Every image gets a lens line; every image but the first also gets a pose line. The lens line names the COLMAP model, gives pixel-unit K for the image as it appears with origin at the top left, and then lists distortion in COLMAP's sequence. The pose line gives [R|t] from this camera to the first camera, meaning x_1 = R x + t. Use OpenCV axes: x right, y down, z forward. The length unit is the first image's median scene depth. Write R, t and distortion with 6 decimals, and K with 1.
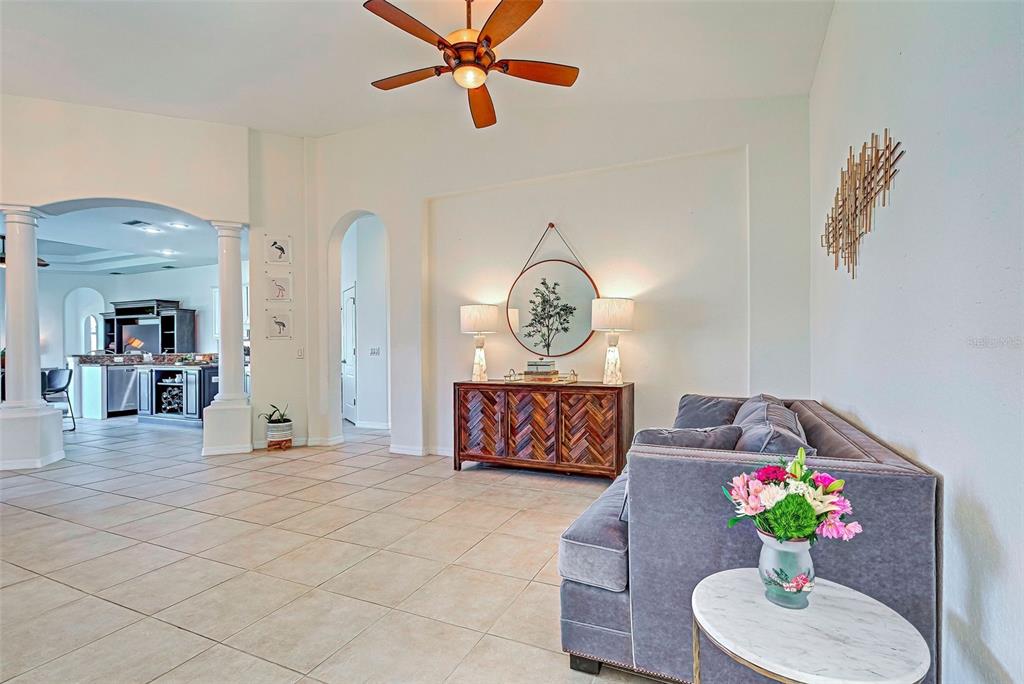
lens RADIAL K [[468.5, 0, 514.5], [0, 468.5, 348.3], [0, 0, 1]] dist [0.026887, -0.008504]
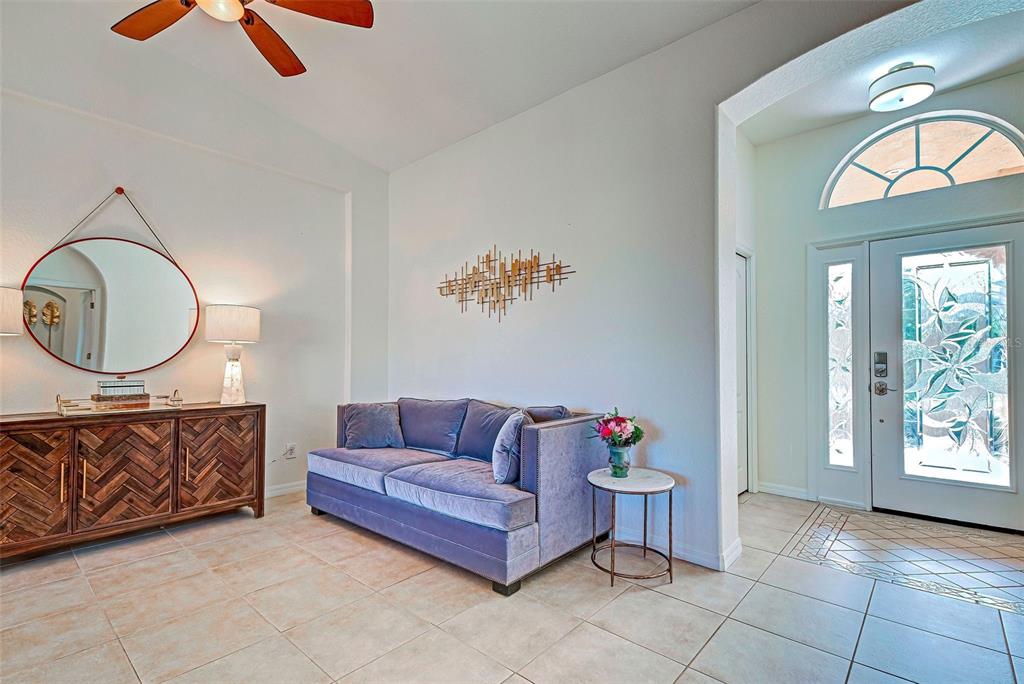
lens RADIAL K [[477.2, 0, 512.9], [0, 477.2, 349.0], [0, 0, 1]] dist [0.027202, -0.008805]
pose [[0.290647, 0.033368, 0.956248, -0.510768], [-0.003385, 0.999421, -0.033846, 0.003139], [-0.956824, 0.006600, 0.290592, 0.240455]]
